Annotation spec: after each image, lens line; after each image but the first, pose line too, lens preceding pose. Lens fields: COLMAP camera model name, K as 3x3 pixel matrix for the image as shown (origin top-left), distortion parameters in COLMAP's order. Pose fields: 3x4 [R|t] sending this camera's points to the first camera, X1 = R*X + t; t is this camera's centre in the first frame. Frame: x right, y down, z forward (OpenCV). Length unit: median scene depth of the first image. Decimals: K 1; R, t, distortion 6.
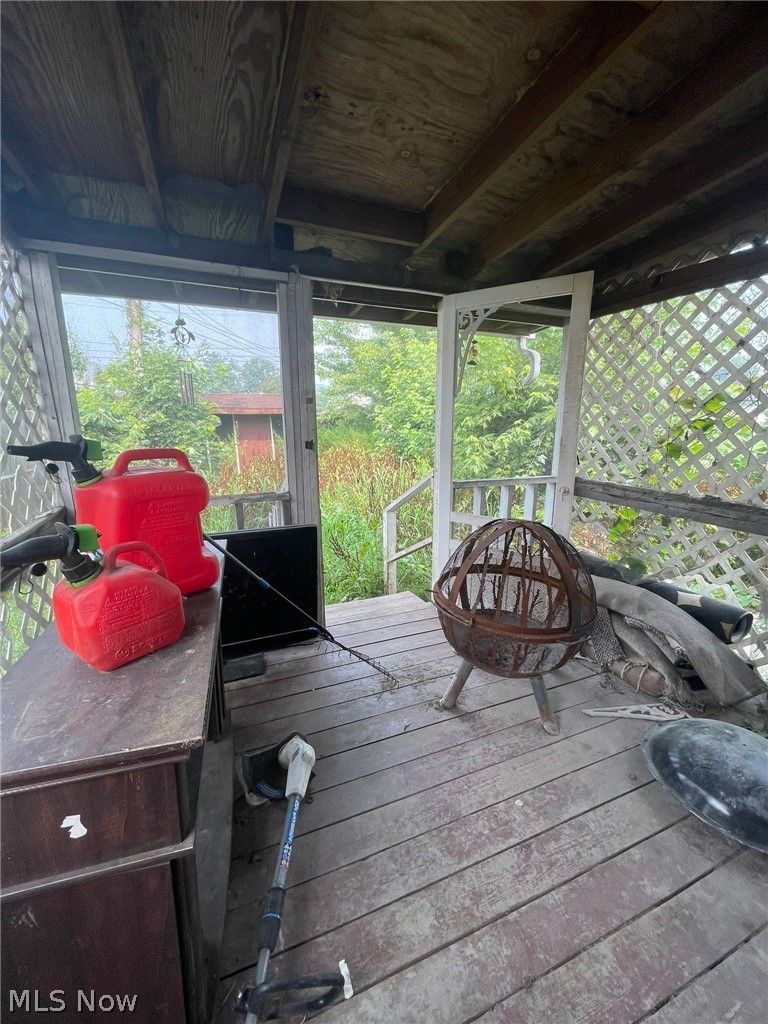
lens RADIAL K [[414.0, 0, 384.5], [0, 414.0, 514.3], [0, 0, 1]] dist [0.003912, 0.000119]
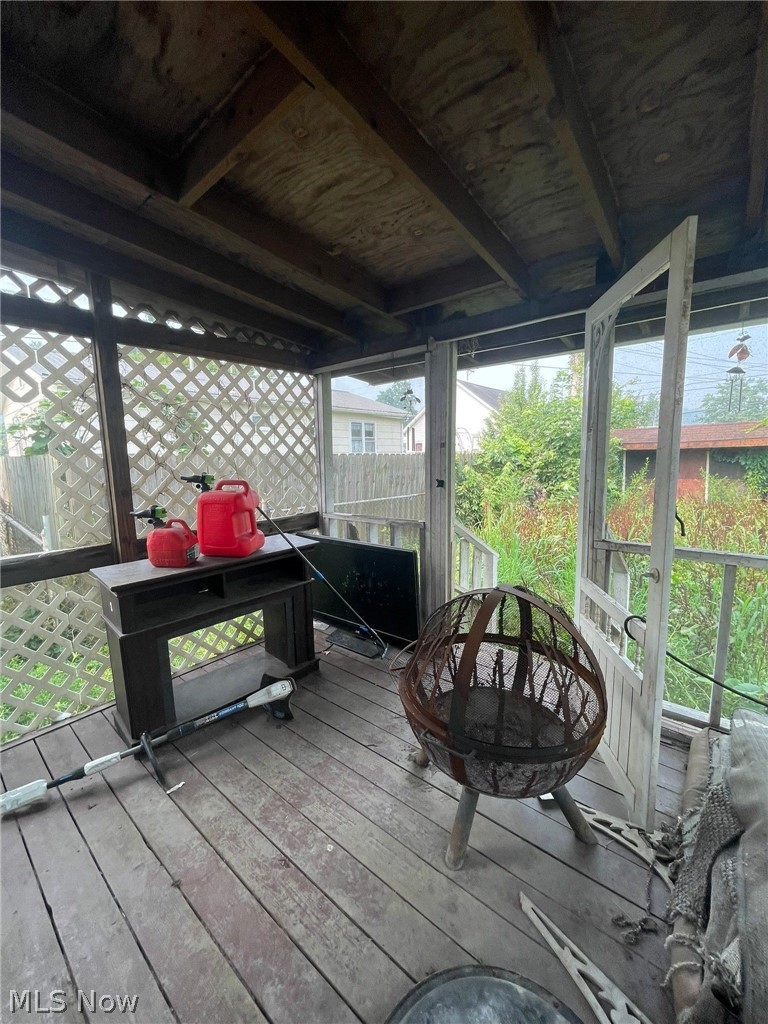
lens RADIAL K [[414.0, 0, 384.5], [0, 414.0, 514.3], [0, 0, 1]] dist [0.003912, 0.000119]
pose [[0.468836, 0.108831, -0.876555, 1.187387], [-0.180419, 0.983257, 0.025580, -0.135205], [0.864663, 0.146155, 0.480622, 0.533206]]
